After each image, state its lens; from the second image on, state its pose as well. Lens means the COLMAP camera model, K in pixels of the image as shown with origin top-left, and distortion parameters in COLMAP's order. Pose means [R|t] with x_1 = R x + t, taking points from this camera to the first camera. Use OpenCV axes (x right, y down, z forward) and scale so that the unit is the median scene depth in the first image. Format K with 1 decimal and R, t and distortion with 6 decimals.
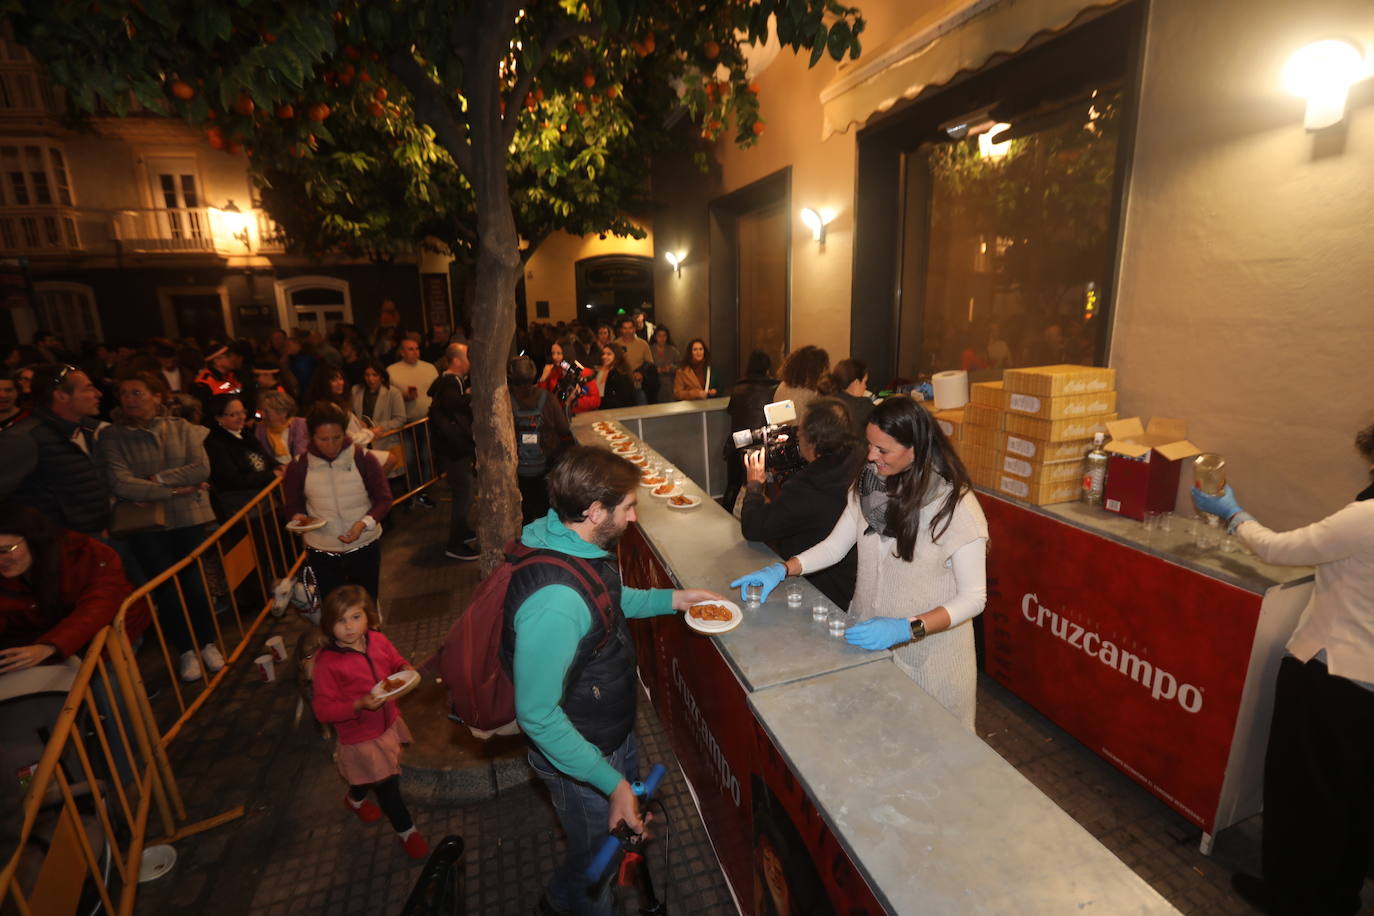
lens RADIAL K [[620.4, 0, 687.0], [0, 620.4, 460.5], [0, 0, 1]] dist [-0.023357, 0.003799]
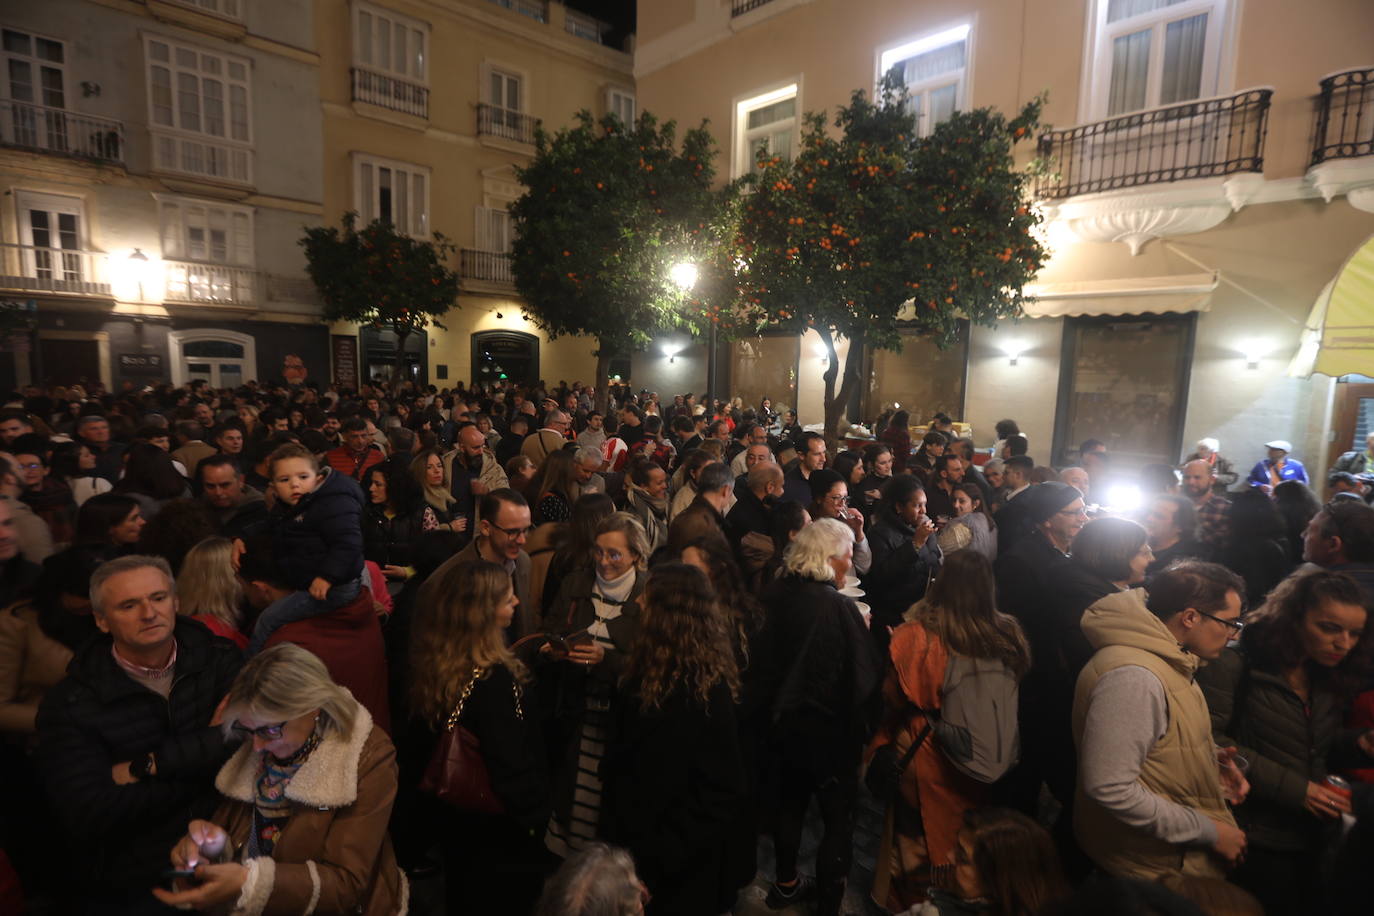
lens RADIAL K [[679.1, 0, 670.3], [0, 679.1, 459.8], [0, 0, 1]] dist [-0.041327, 0.012871]
pose [[0.872506, -0.019072, 0.488232, -1.982106], [0.073703, 0.992942, -0.092925, 0.266629], [-0.483013, 0.117061, 0.867753, -1.104417]]
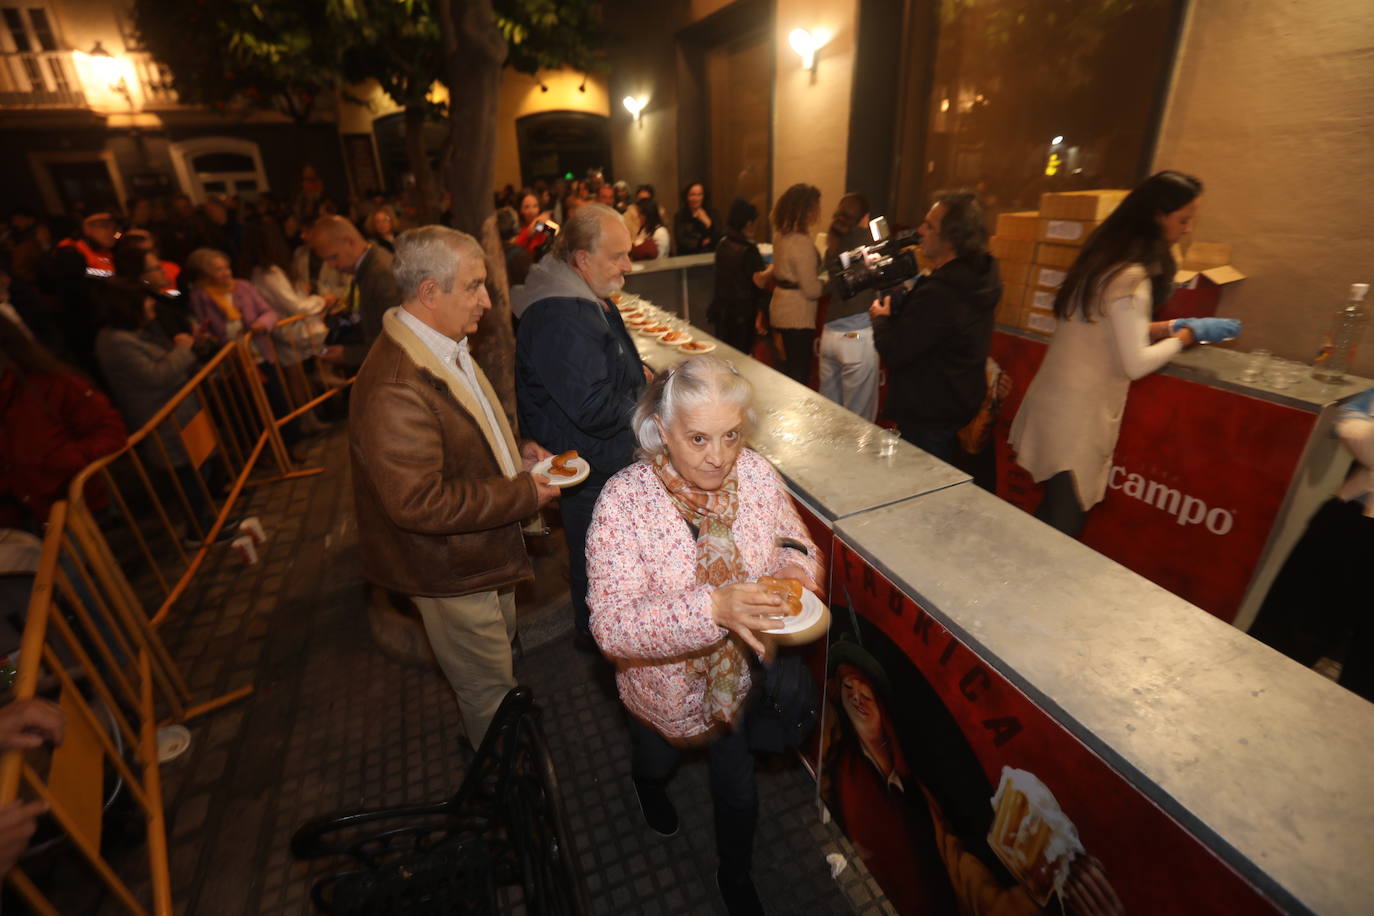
lens RADIAL K [[617.6, 0, 682.0], [0, 617.6, 456.3], [0, 0, 1]] dist [-0.021608, 0.004416]
pose [[0.996750, -0.040124, 0.069859, -0.077258], [0.027101, 0.983611, 0.178255, 0.046122], [-0.075867, -0.175783, 0.981501, 0.054516]]
